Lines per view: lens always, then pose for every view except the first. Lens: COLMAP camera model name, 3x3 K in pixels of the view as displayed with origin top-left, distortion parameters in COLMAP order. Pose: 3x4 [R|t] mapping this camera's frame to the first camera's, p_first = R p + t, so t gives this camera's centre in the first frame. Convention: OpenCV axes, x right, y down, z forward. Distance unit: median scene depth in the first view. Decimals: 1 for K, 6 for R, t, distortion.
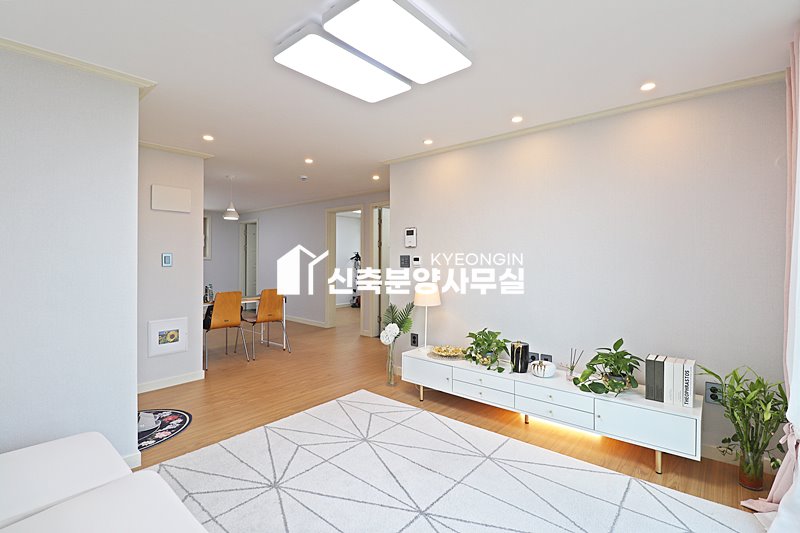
lens RADIAL K [[369.2, 0, 402.7], [0, 369.2, 259.2], [0, 0, 1]] dist [-0.017793, -0.001376]
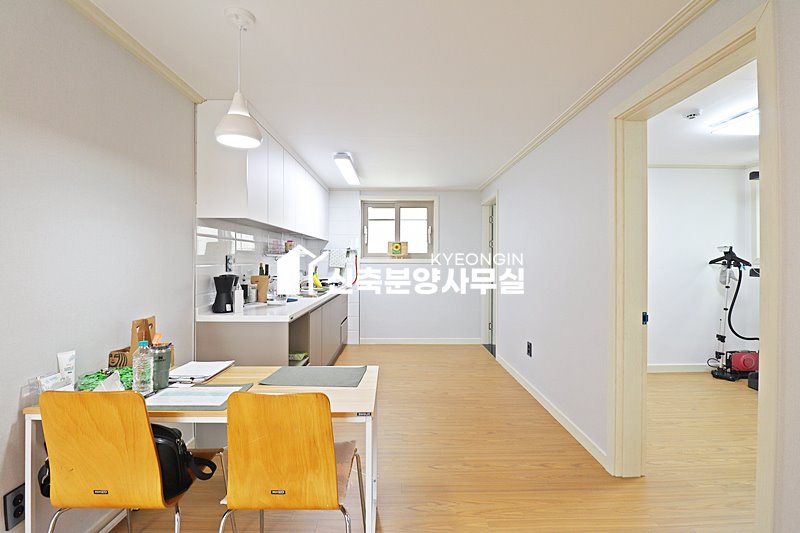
lens RADIAL K [[369.2, 0, 401.2], [0, 369.2, 258.2], [0, 0, 1]] dist [-0.017793, -0.001376]
pose [[0.663518, -0.004764, -0.748145, -0.180528], [-0.003949, 0.999943, -0.009870, -0.002638], [0.748150, 0.009504, 0.663462, 1.310247]]
